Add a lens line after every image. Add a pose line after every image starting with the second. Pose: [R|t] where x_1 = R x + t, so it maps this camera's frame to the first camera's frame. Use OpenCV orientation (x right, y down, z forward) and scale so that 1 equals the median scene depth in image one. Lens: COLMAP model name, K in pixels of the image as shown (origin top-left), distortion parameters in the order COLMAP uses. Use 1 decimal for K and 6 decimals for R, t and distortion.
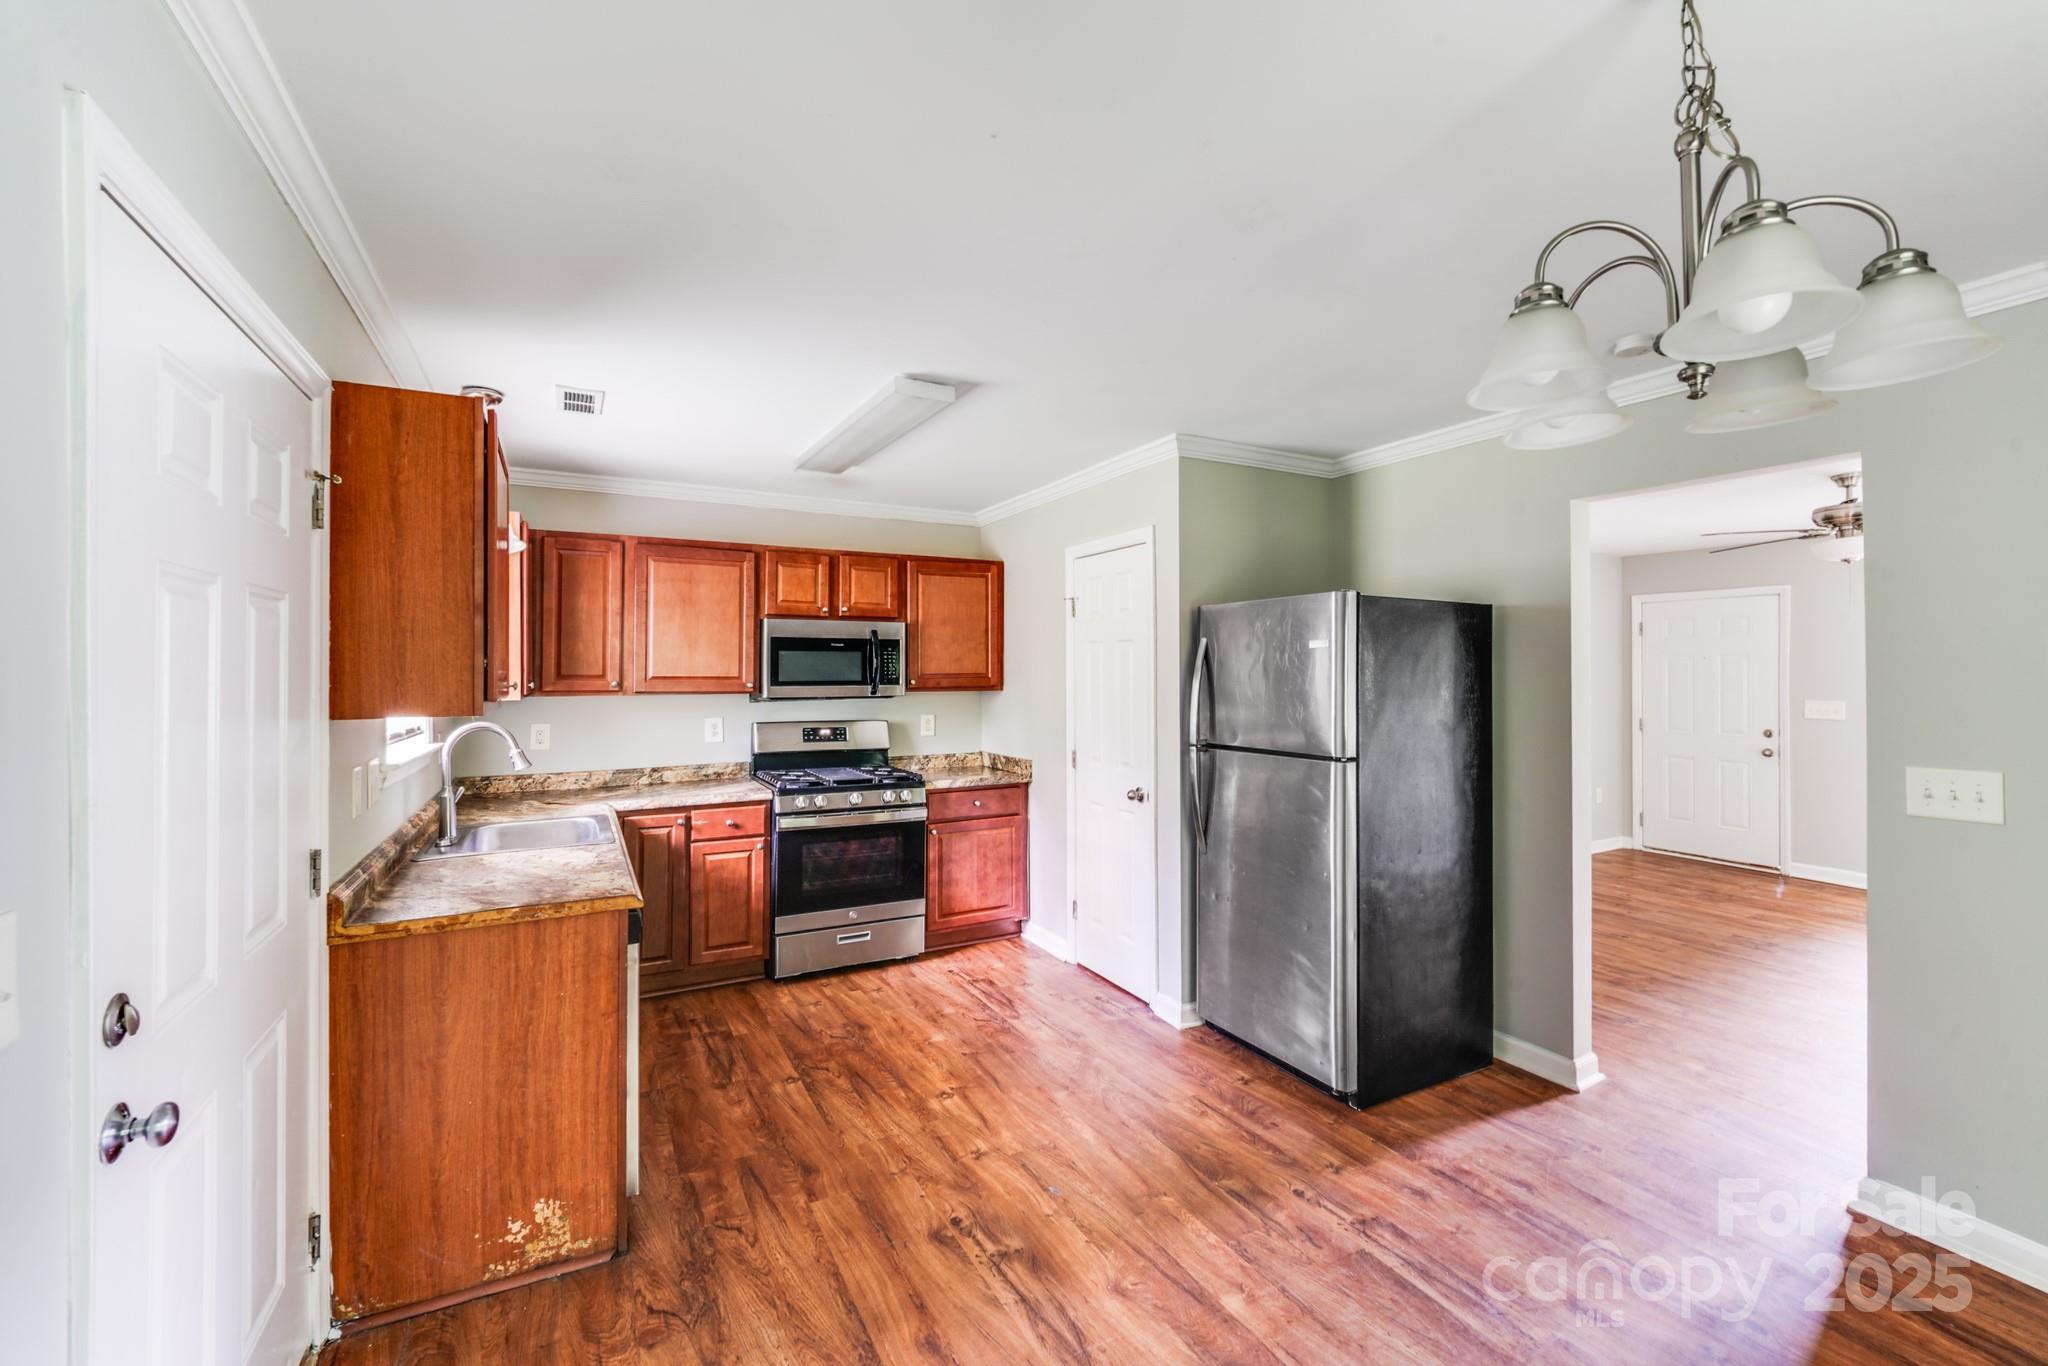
lens RADIAL K [[840.3, 0, 1029.6], [0, 840.3, 676.6], [0, 0, 1]] dist [-0.009408, 0.000083]
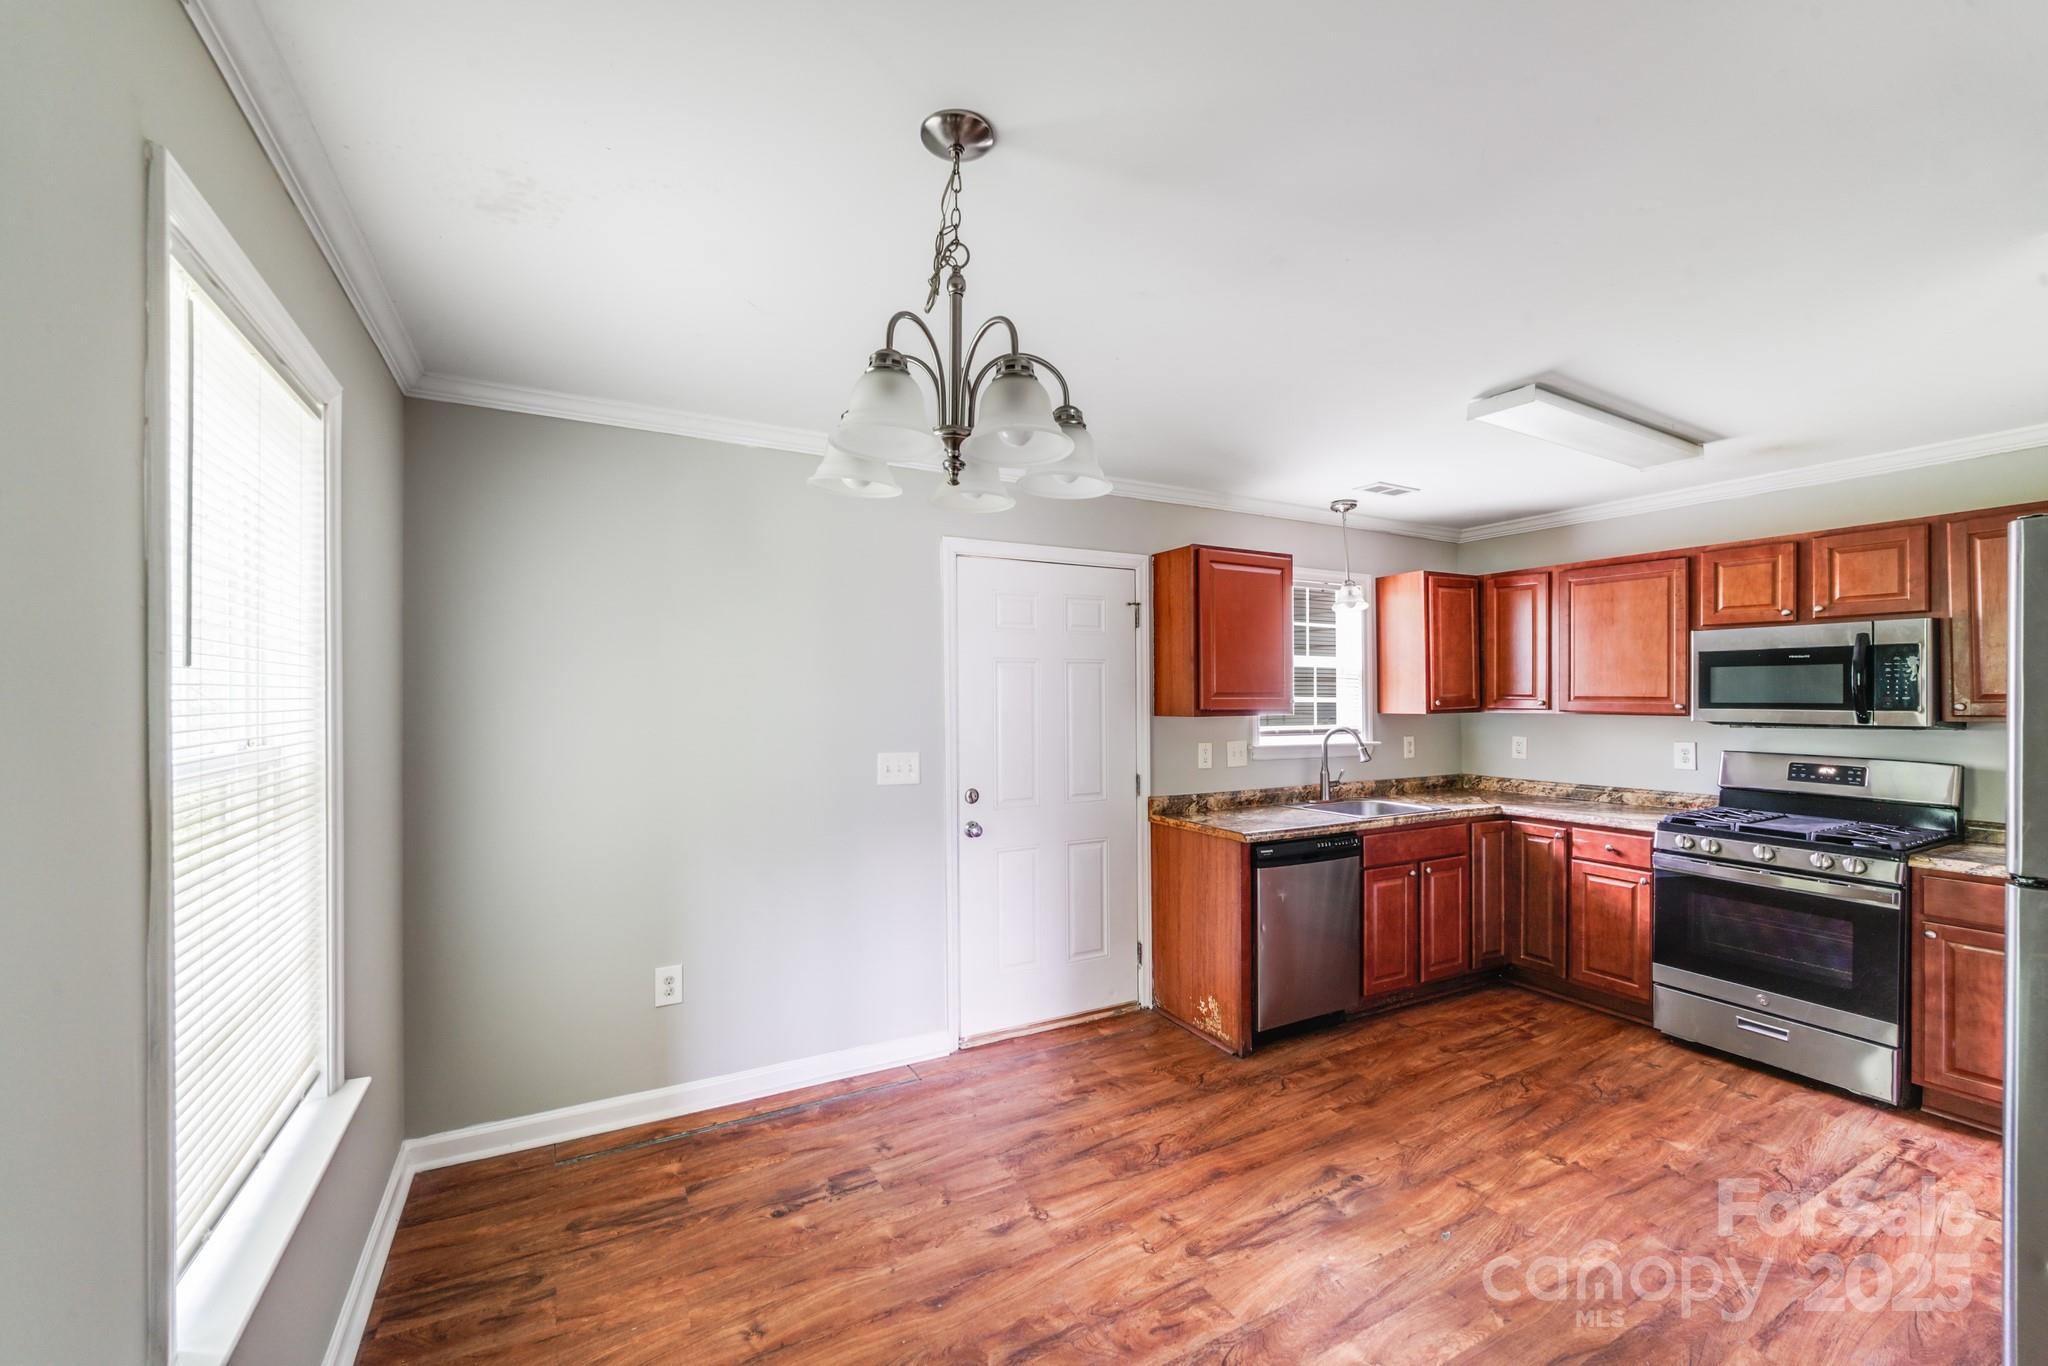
lens RADIAL K [[840.2, 0, 1010.8], [0, 840.2, 698.3], [0, 0, 1]] dist [-0.006819, -0.001174]
pose [[-0.016761, 0.007449, -0.999832, 0.702890], [-0.002805, 0.999968, 0.007497, -0.004033], [0.999856, 0.002930, -0.016740, 0.367327]]
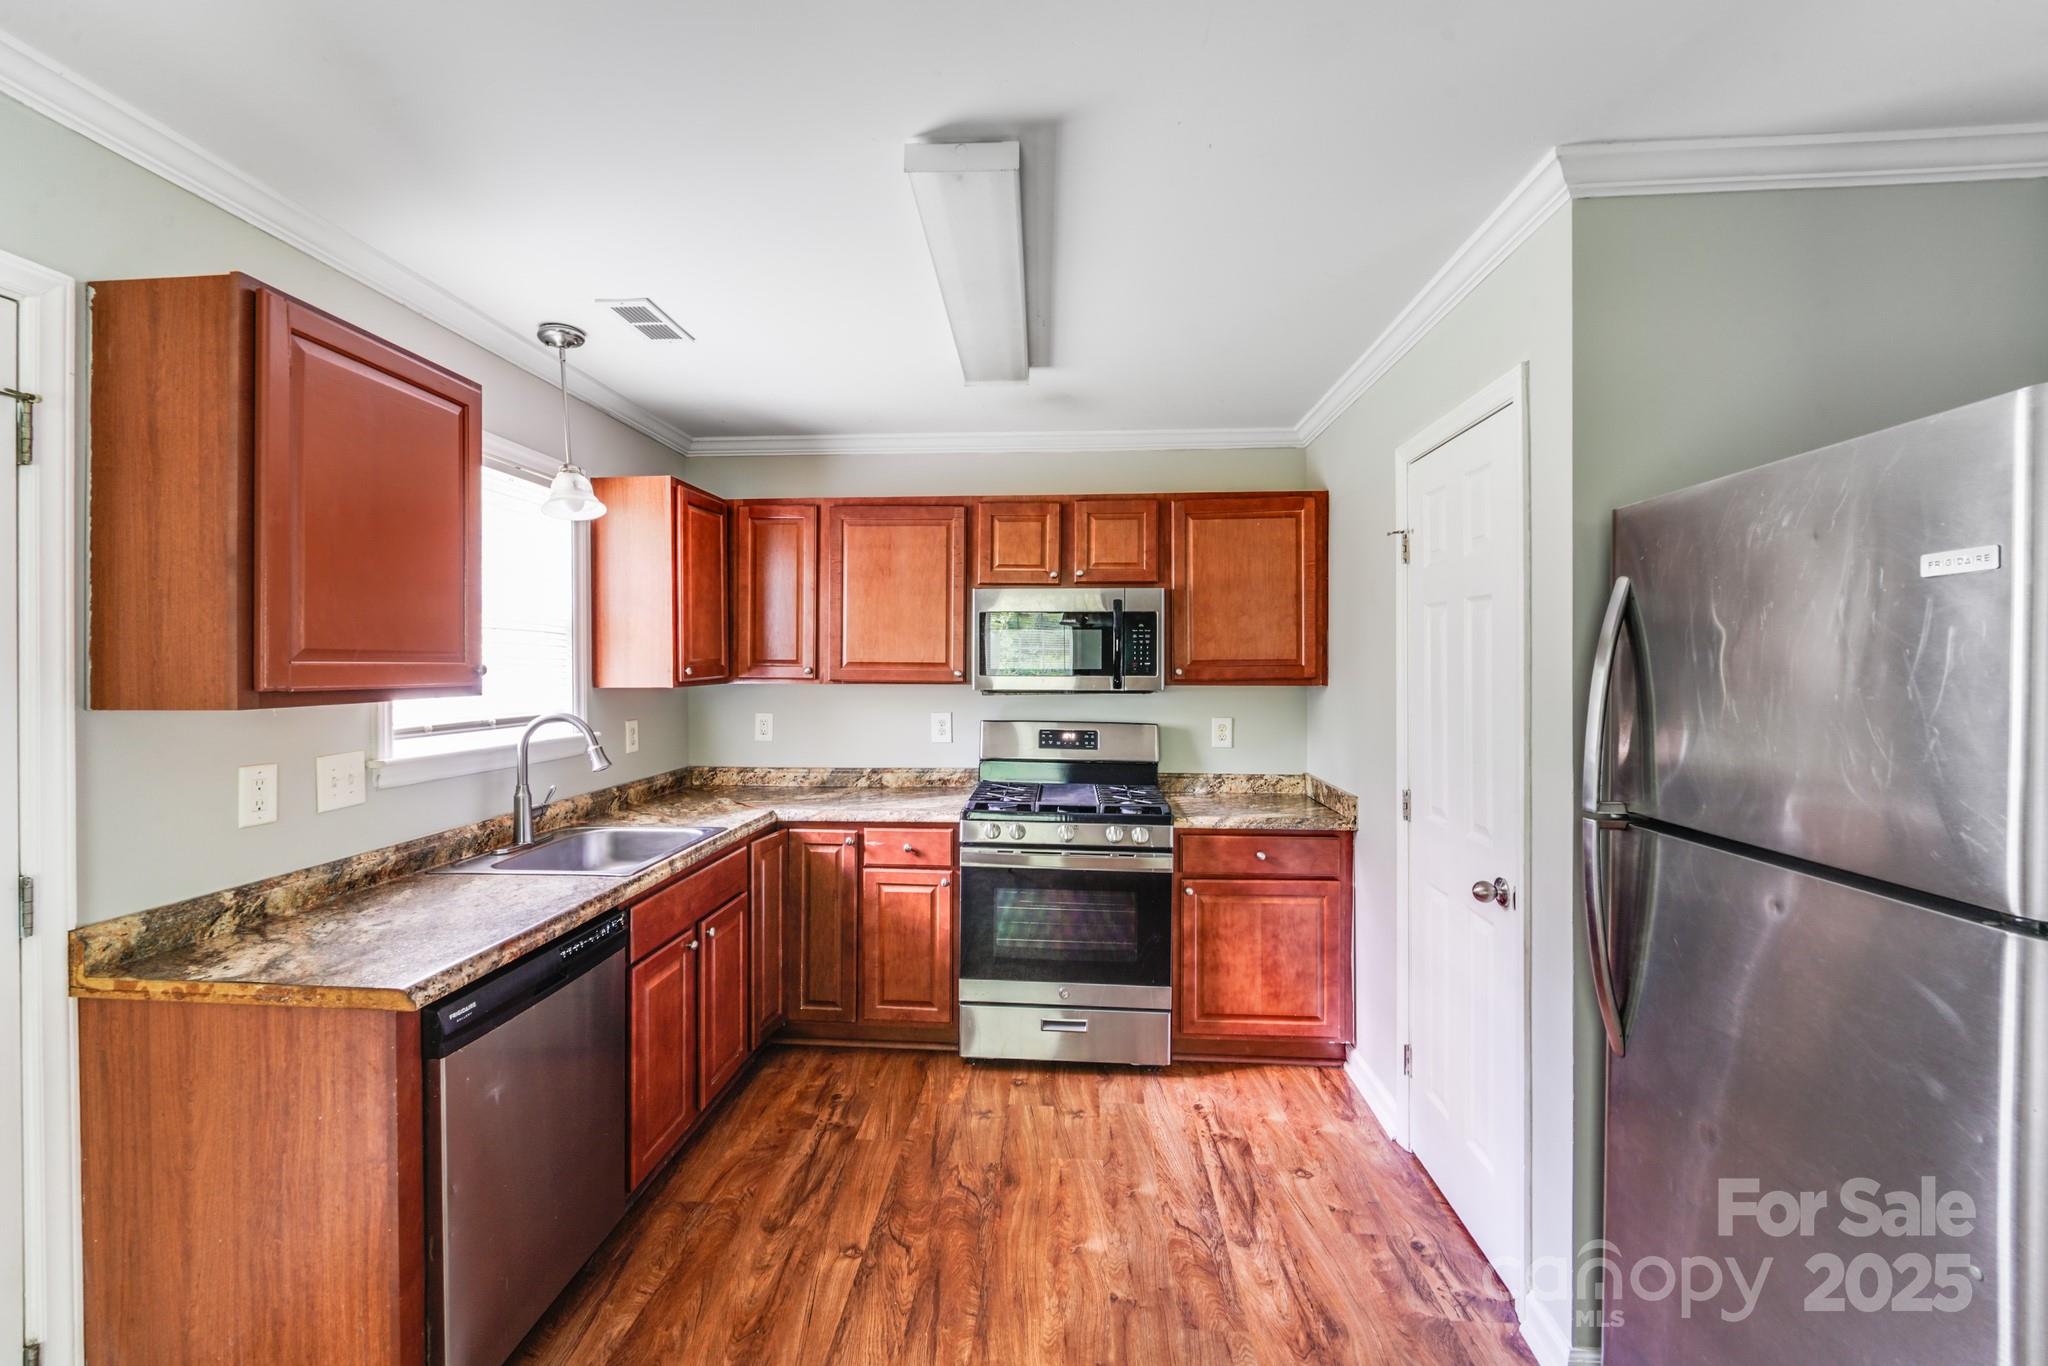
lens RADIAL K [[840.3, 0, 1016.4], [0, 840.3, 660.1], [0, 0, 1]] dist [-0.009408, 0.000083]
pose [[0.838968, 0.001344, -0.544180, 0.178120], [-0.005503, 0.999967, -0.006015, 0.002394], [0.544154, 0.008041, 0.838947, 0.445328]]
